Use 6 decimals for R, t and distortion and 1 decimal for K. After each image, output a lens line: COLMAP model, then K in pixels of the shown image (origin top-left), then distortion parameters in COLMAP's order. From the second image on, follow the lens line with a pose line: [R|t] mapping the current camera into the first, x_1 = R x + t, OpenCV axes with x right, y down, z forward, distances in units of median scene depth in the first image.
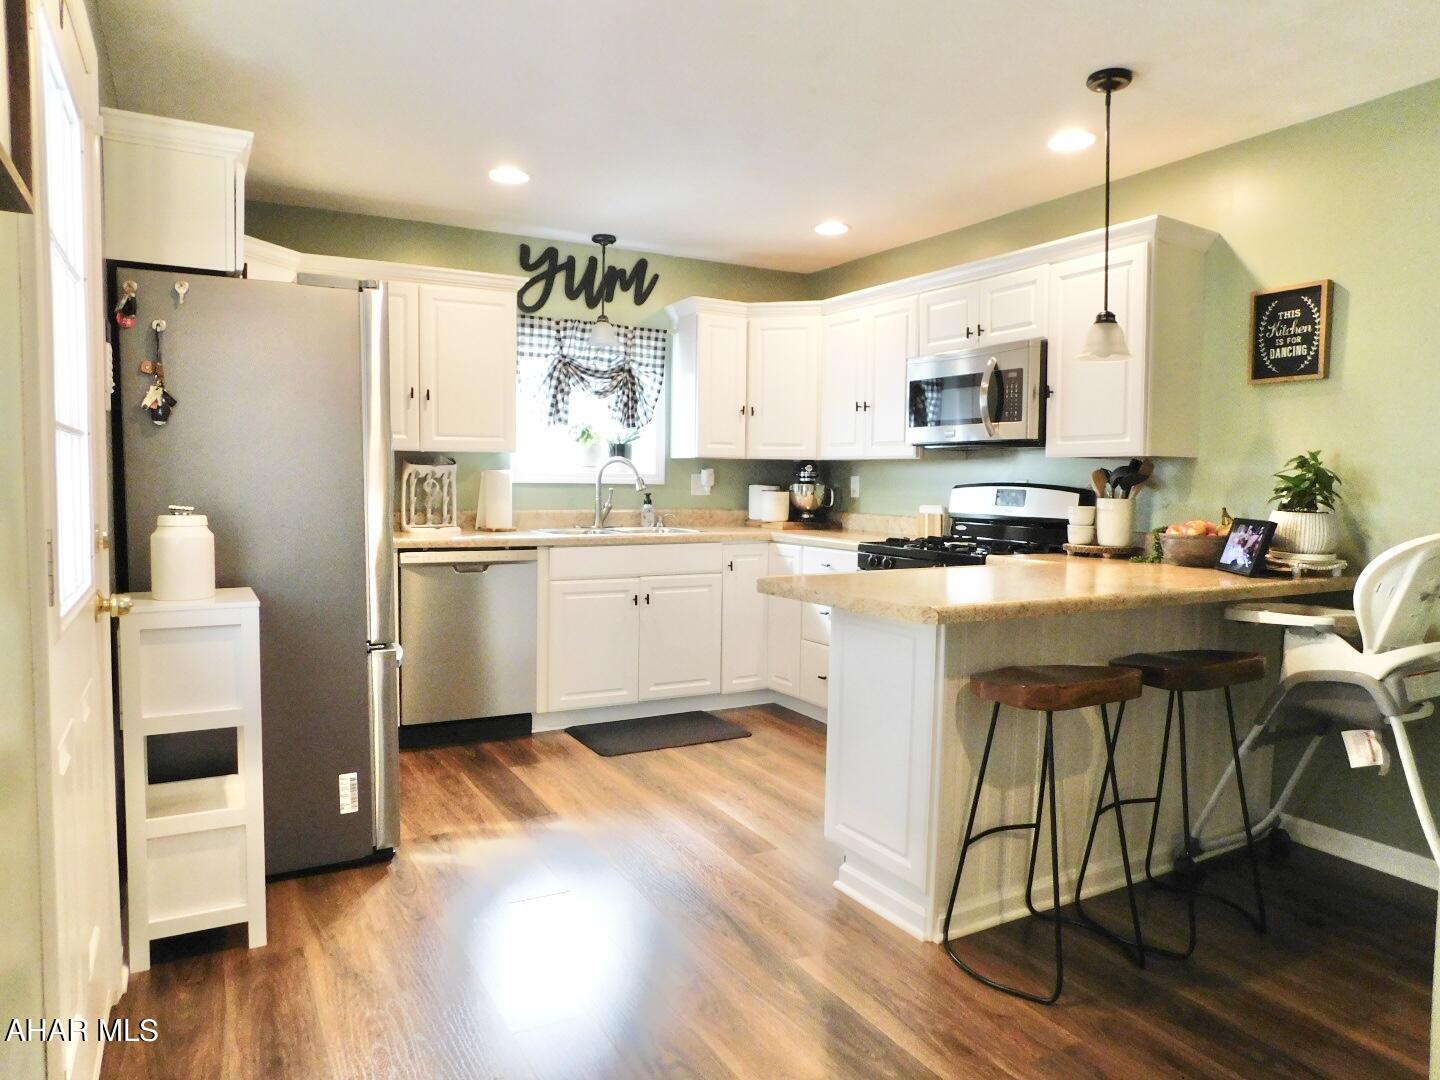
lens RADIAL K [[957.8, 0, 733.5], [0, 957.8, 539.4], [0, 0, 1]] dist [-0.056205, 0.057930]
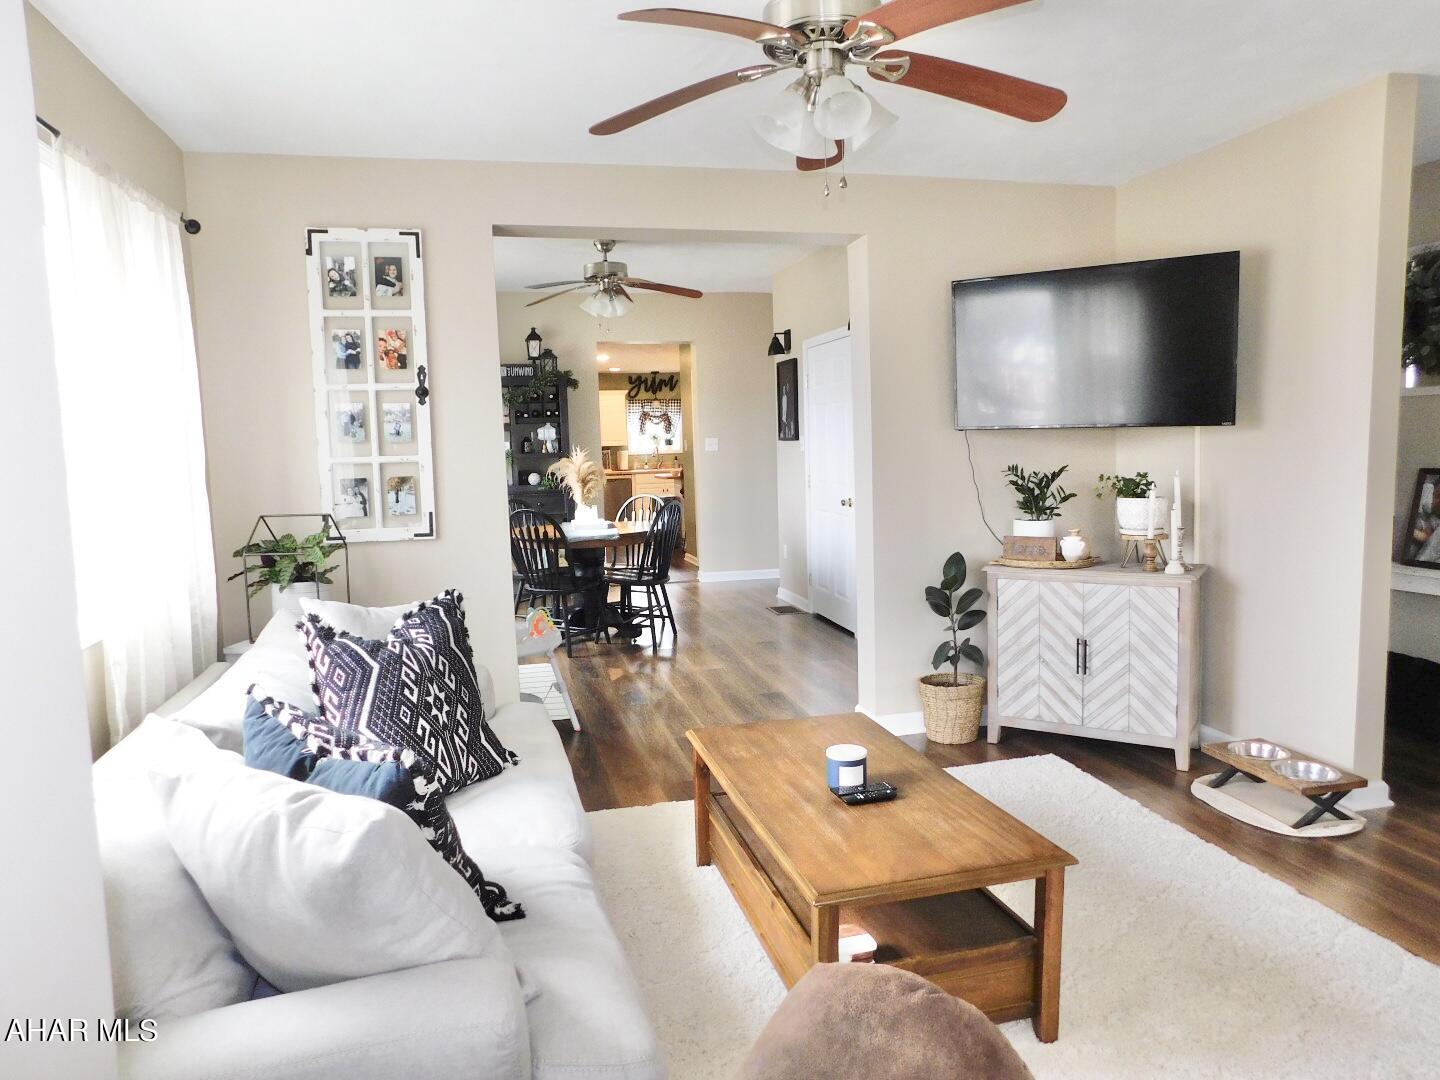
lens RADIAL K [[953.1, 0, 720.0], [0, 953.1, 540.0], [0, 0, 1]] dist [-0.065352, 0.056908]
pose [[0.959917, -0.013716, -0.279947, 0.979833], [0.025895, 0.998870, 0.039851, 0.108612], [0.279084, -0.045503, 0.959188, -2.025846]]
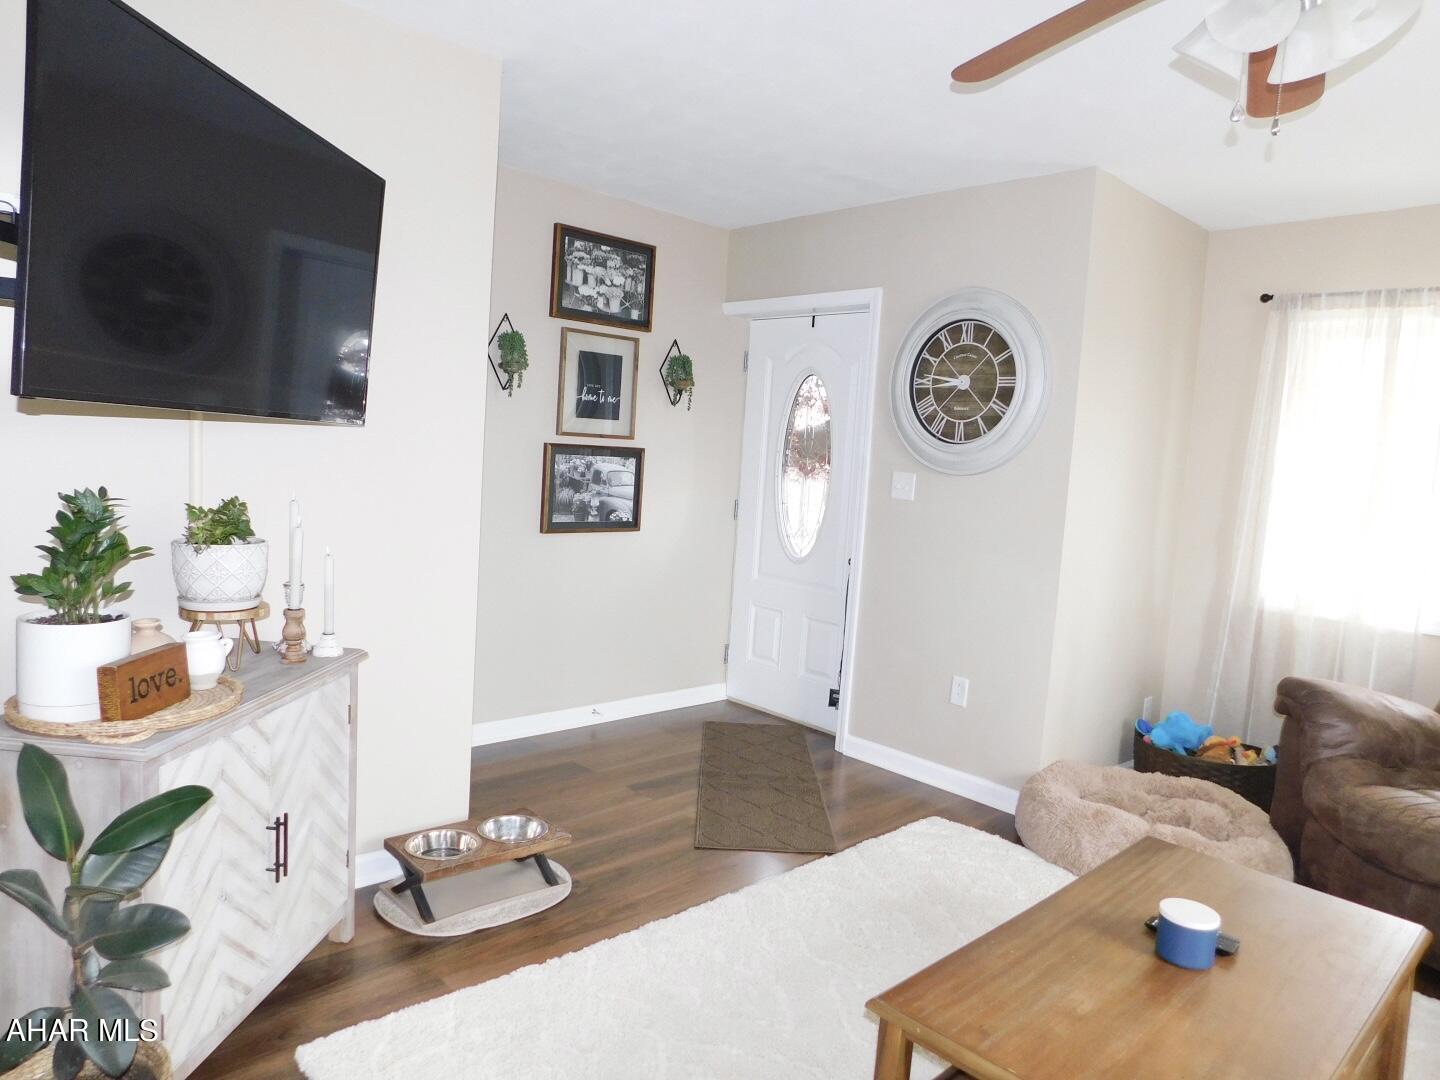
lens RADIAL K [[957.8, 0, 733.5], [0, 957.8, 539.4], [0, 0, 1]] dist [-0.056205, 0.057930]
pose [[-0.244827, -0.123244, 0.961702, 0.573613], [-0.006148, 0.992066, 0.125570, 0.048709], [-0.969547, 0.024830, -0.243642, -1.205856]]
